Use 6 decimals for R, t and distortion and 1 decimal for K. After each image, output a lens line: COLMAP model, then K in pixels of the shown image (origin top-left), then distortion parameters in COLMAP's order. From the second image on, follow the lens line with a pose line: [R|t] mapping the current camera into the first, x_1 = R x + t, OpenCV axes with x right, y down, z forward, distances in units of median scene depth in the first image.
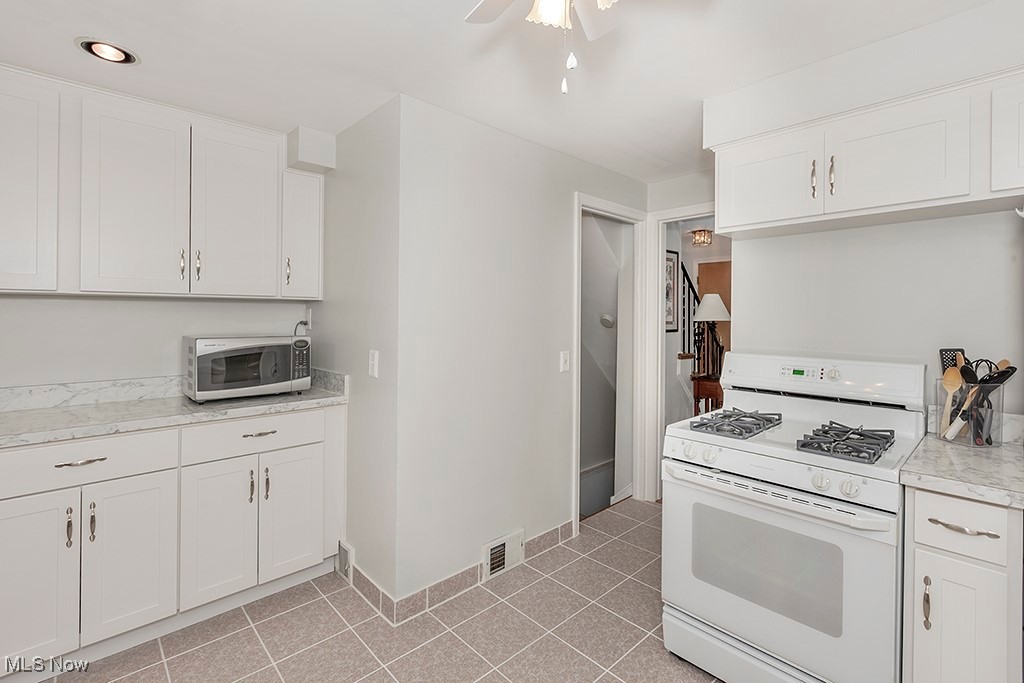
lens RADIAL K [[471.6, 0, 515.6], [0, 471.6, 326.5], [0, 0, 1]] dist [-0.001132, -0.000289]
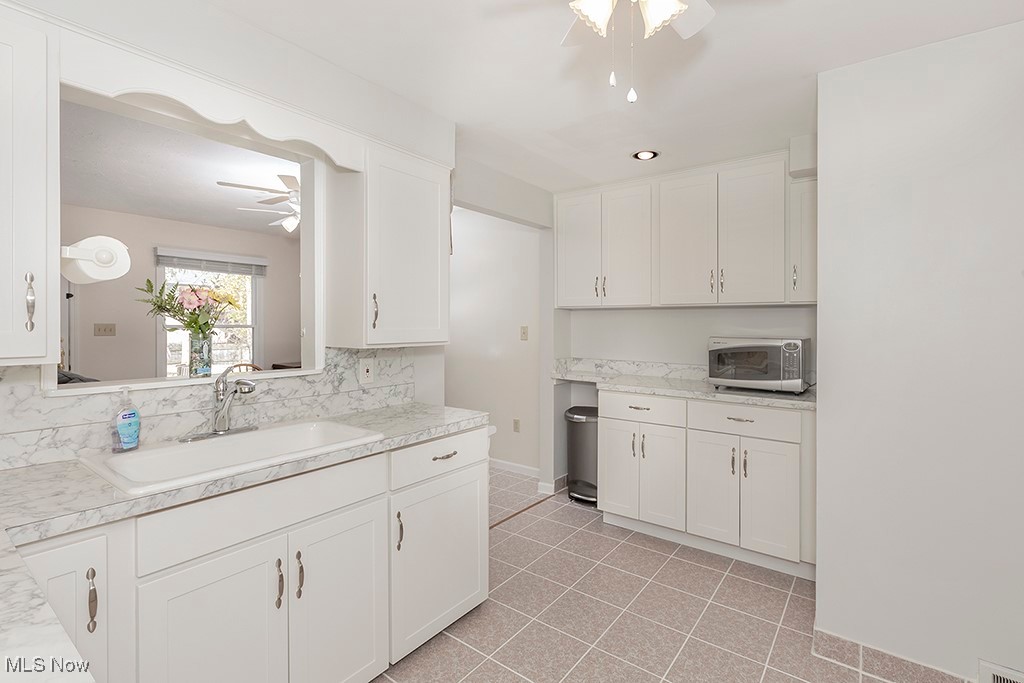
lens RADIAL K [[458.3, 0, 512.0], [0, 458.3, 341.5], [0, 0, 1]] dist [-0.000655, -0.000121]
pose [[0.146822, 0.040880, -0.988318, 0.492700], [-0.023482, 0.999008, 0.037834, 0.001908], [0.988884, 0.017653, 0.147636, 0.256030]]
